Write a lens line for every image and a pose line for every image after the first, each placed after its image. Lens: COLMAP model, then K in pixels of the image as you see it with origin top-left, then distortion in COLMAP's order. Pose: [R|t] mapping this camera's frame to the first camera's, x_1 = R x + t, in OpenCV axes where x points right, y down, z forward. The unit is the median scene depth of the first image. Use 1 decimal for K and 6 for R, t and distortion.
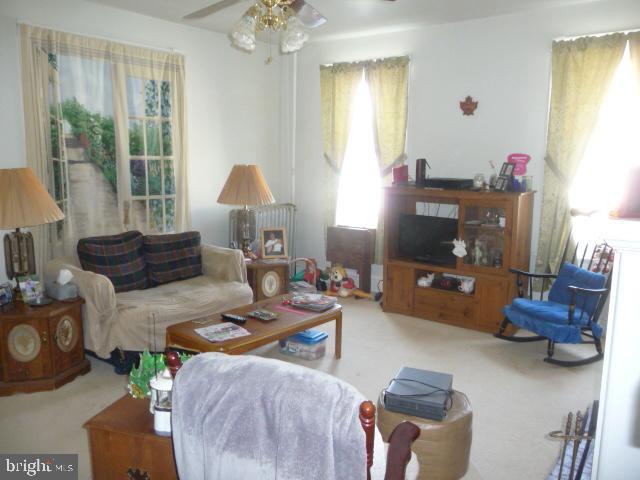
lens RADIAL K [[528.5, 0, 319.3], [0, 528.5, 245.0], [0, 0, 1]] dist [-0.050391, 0.038382]
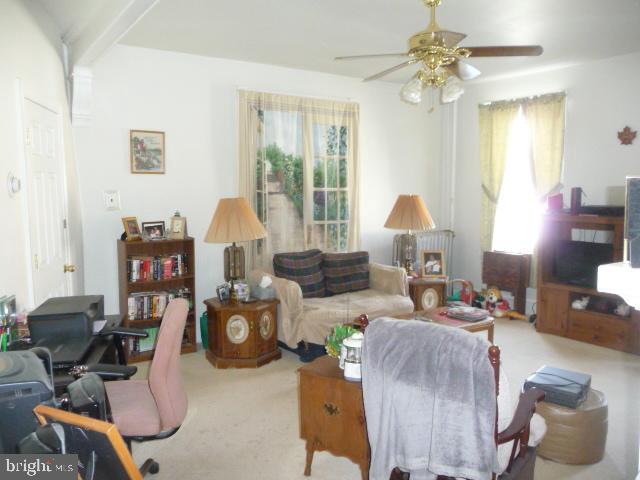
lens RADIAL K [[528.5, 0, 316.7], [0, 528.5, 236.7], [0, 0, 1]] dist [-0.050391, 0.038382]
pose [[0.954205, 0.012730, -0.298882, 0.012812], [-0.035348, 0.996893, -0.070393, 0.028629], [0.297058, 0.077734, 0.951690, -0.152695]]
